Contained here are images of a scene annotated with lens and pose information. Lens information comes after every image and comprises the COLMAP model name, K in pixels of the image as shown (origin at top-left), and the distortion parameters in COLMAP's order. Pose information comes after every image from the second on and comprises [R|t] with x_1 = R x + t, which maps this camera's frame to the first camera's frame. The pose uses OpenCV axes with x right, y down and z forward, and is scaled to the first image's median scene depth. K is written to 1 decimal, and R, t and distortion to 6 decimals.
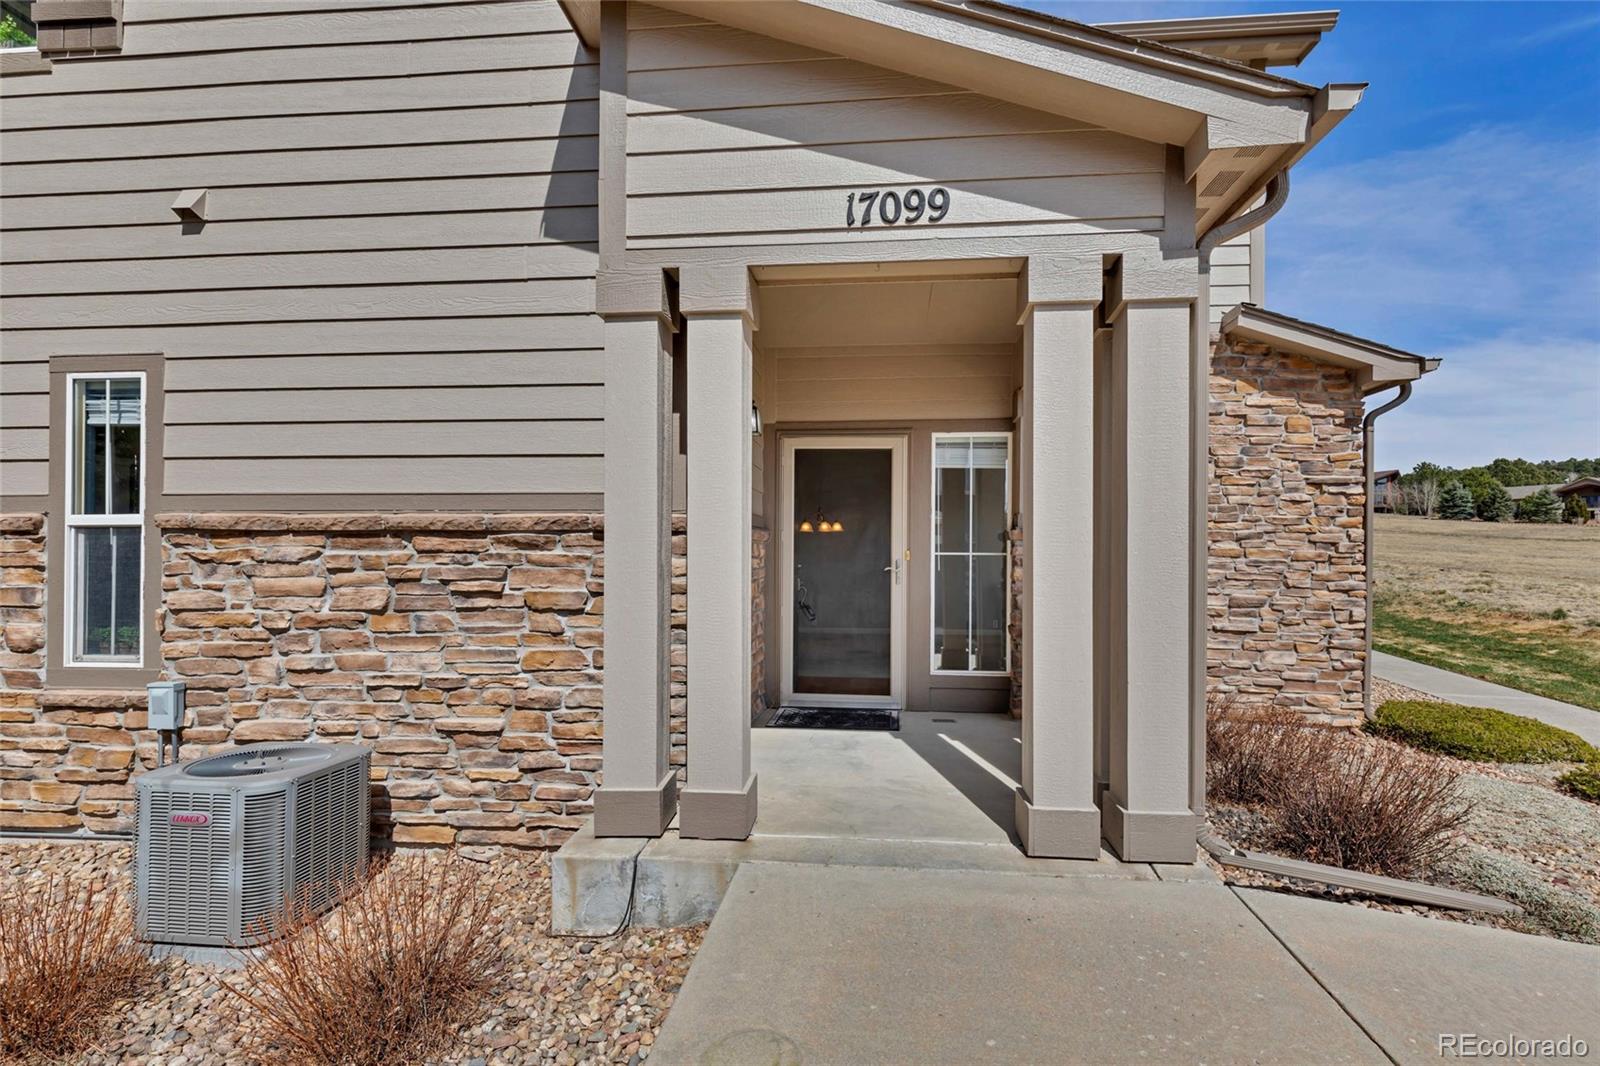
lens RADIAL K [[736.5, 0, 802.6], [0, 736.5, 528.4], [0, 0, 1]] dist [0.012368, 0.000515]
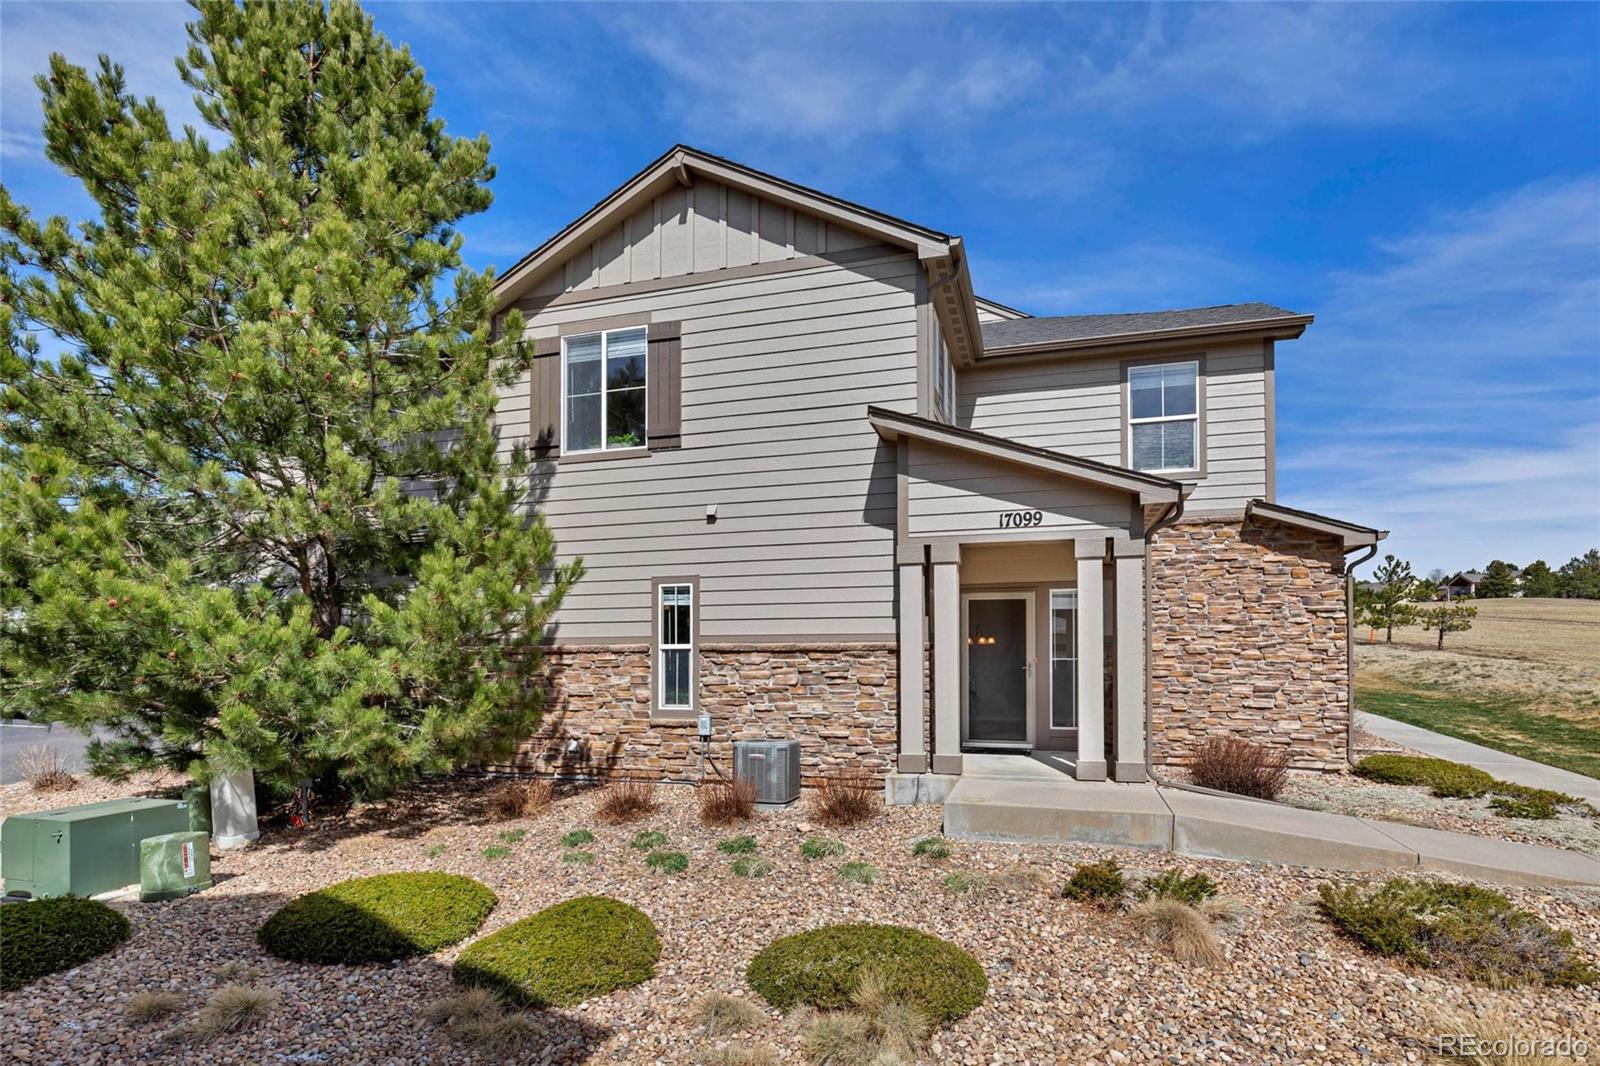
lens RADIAL K [[791.5, 0, 808.7], [0, 791.5, 641.5], [0, 0, 1]] dist [0.001848, 0.000194]
pose [[0.985312, -0.010448, -0.170442, -0.099242], [0.012352, 0.999873, 0.010111, -0.048103], [0.170315, -0.012068, 0.985316, -1.394172]]
